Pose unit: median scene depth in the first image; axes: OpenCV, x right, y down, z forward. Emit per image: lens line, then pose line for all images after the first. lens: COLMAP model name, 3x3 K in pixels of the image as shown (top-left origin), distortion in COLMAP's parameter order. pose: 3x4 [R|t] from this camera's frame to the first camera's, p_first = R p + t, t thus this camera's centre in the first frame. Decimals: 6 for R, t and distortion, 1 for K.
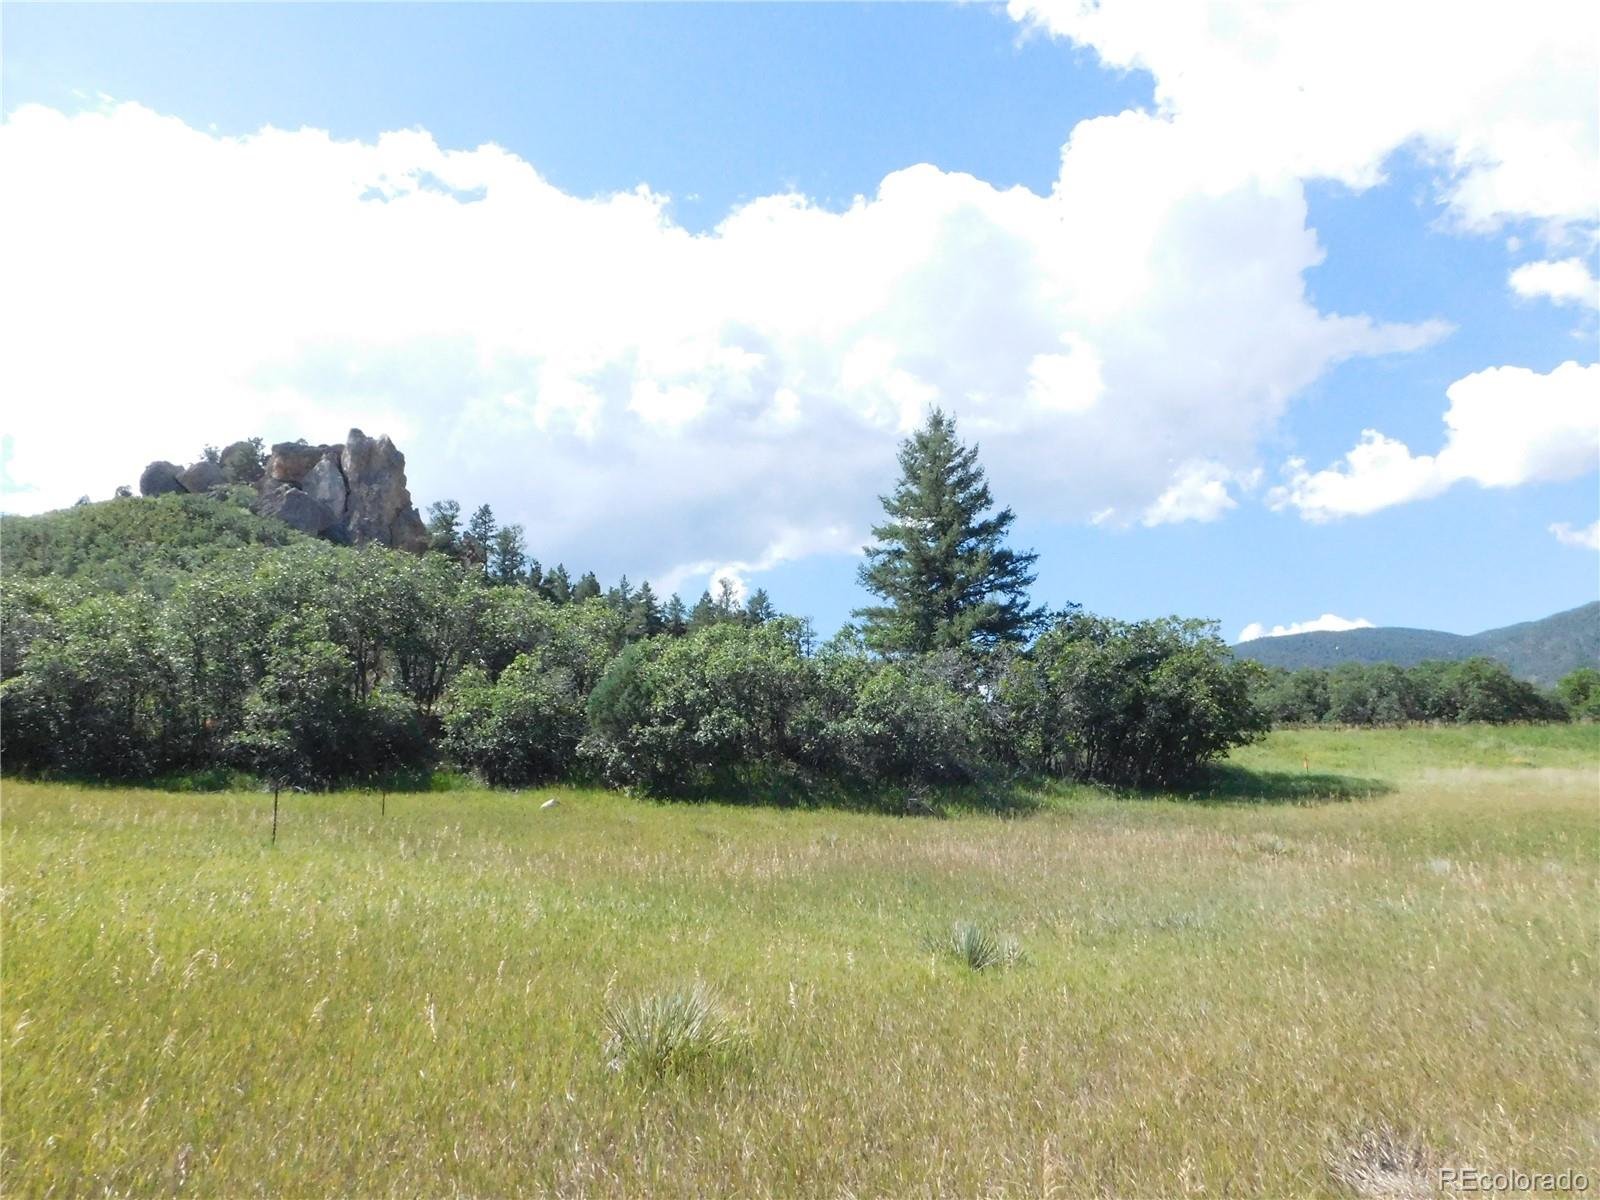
lens RADIAL K [[1061.5, 0, 806.1], [0, 1061.5, 605.3], [0, 0, 1]] dist [-0.069670, 0.055702]
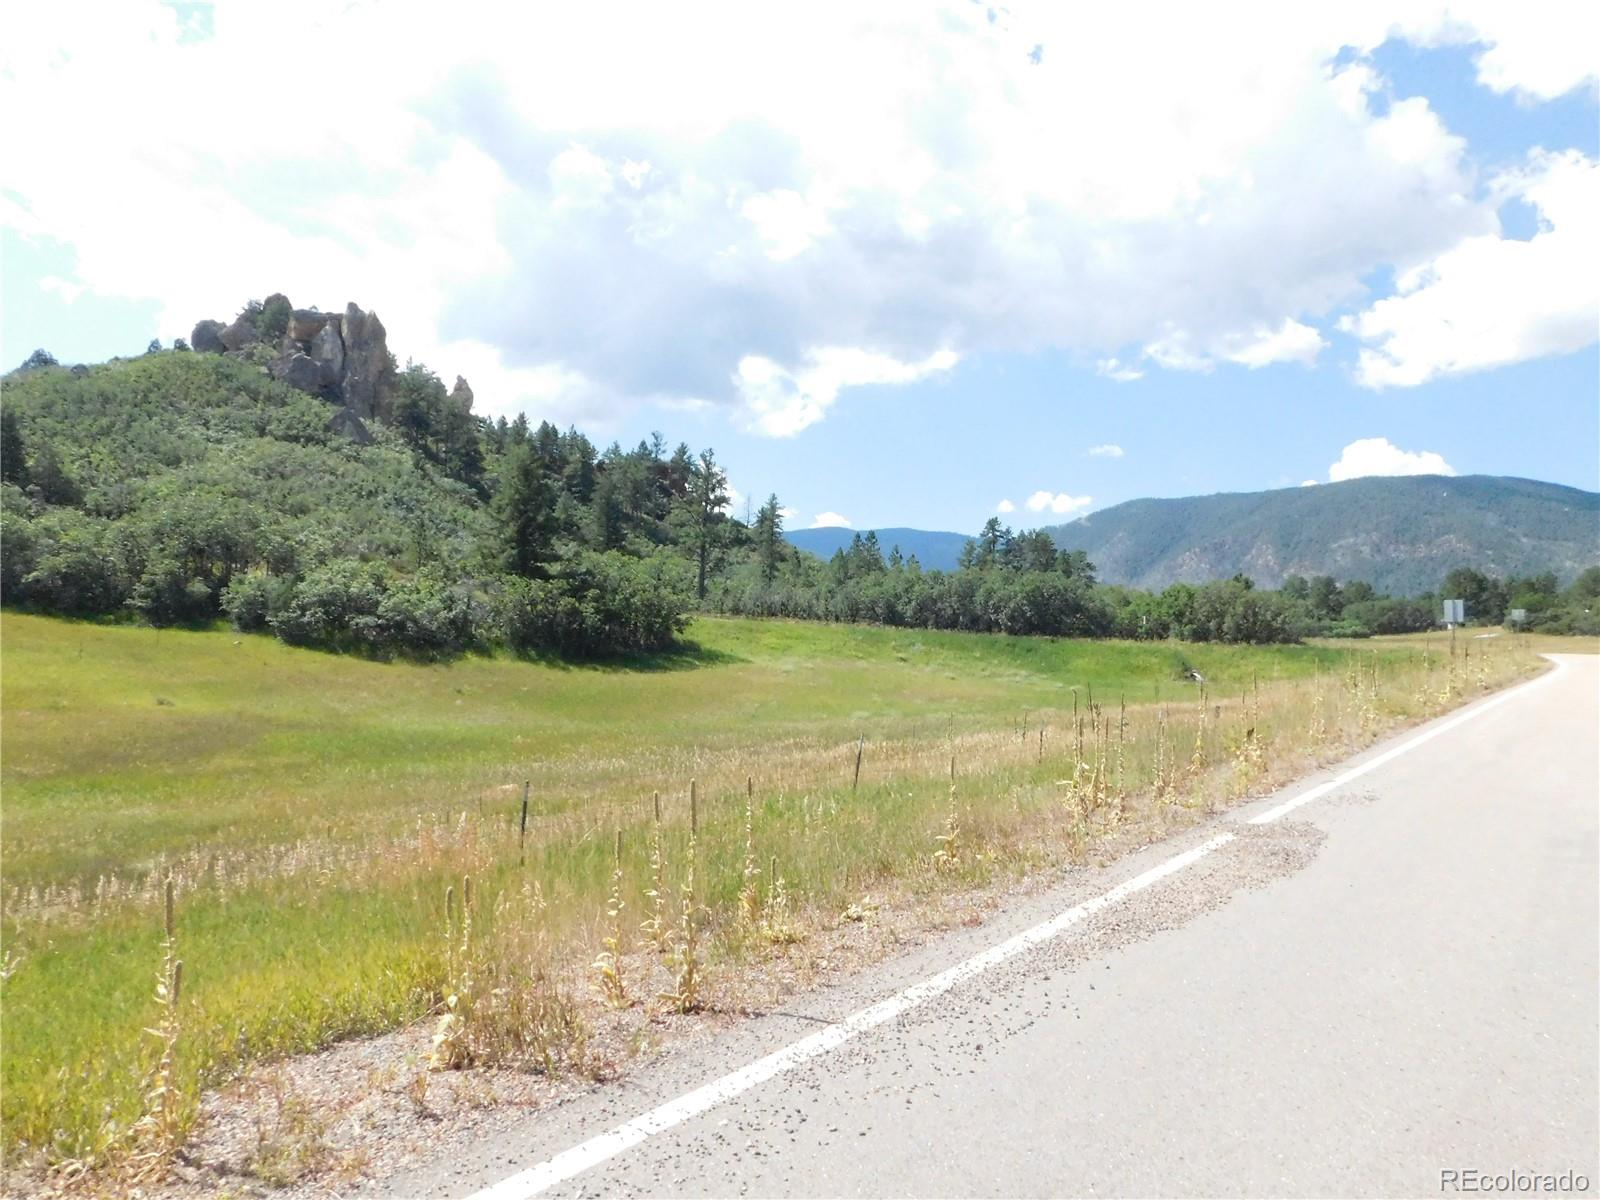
lens RADIAL K [[1061.5, 0, 806.7], [0, 1061.5, 602.6], [0, 0, 1]] dist [-0.069670, 0.055702]
pose [[0.992251, 0.088727, -0.086981, 0.267113], [-0.070575, 0.978624, 0.193170, -0.097964], [0.102261, -0.185534, 0.977302, -0.258271]]
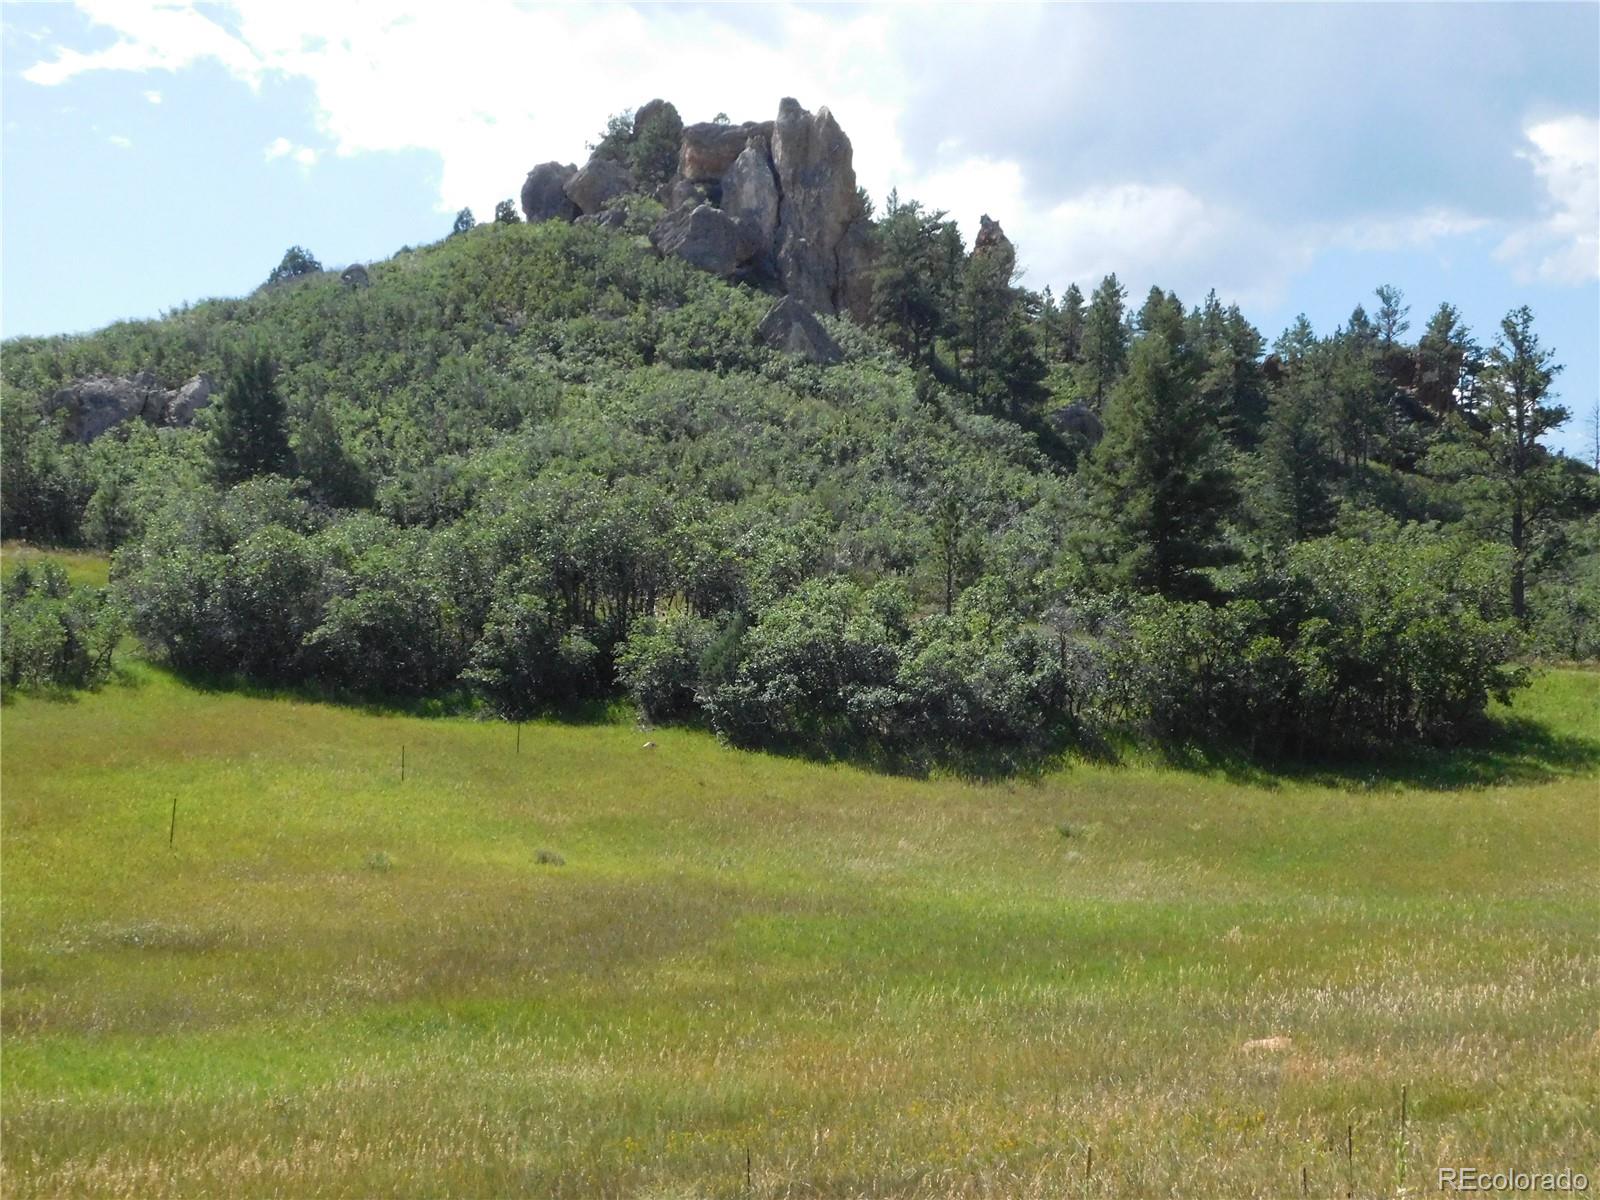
lens RADIAL K [[2134.1, 0, 823.3], [0, 2134.1, 594.7], [0, 0, 1]] dist [0.012980, 0.000000]
pose [[0.886464, 0.041331, -0.460948, 0.242948], [0.044237, 0.983876, 0.173293, -0.093254], [0.460678, -0.174009, 0.870343, -0.247652]]
